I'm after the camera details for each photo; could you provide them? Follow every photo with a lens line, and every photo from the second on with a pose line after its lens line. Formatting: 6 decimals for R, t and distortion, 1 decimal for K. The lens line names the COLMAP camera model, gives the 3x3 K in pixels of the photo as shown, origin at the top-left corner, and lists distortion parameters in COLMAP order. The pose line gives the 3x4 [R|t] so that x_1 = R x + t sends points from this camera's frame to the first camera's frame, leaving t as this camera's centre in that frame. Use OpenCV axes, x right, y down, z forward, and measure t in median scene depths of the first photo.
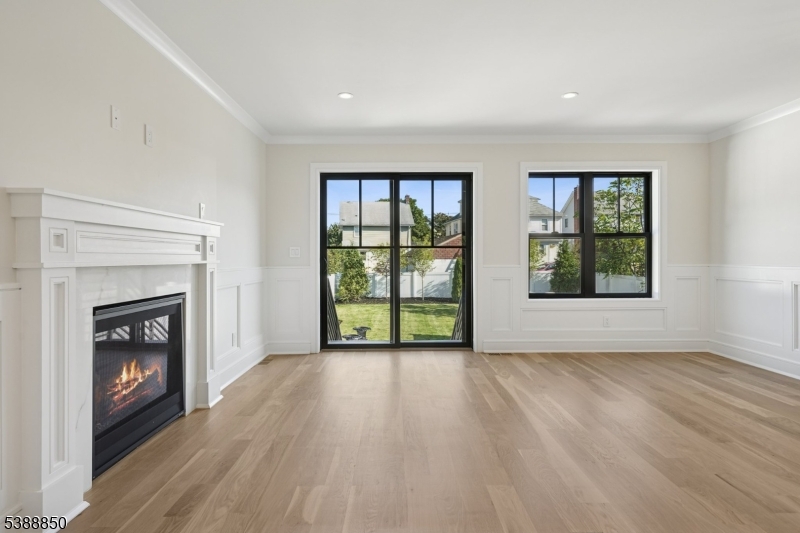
lens RADIAL K [[452.3, 0, 397.1], [0, 452.3, 261.6], [0, 0, 1]] dist [0.009516, 0.001410]
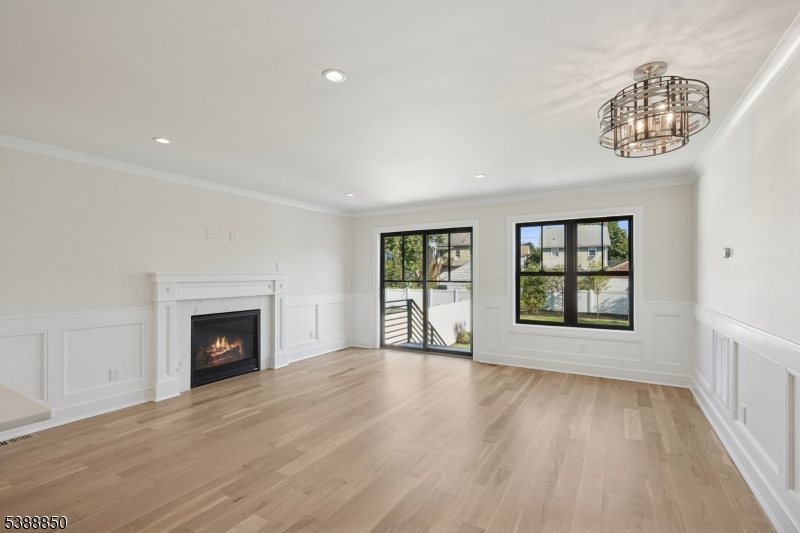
lens RADIAL K [[361.2, 0, 401.4], [0, 361.2, 273.8], [0, 0, 1]] dist [-0.002720, -0.000150]
pose [[0.855550, 0.001714, -0.517717, 0.542532], [-0.005393, 0.999970, -0.005602, -0.050168], [0.517692, 0.007585, 0.855533, -0.029803]]
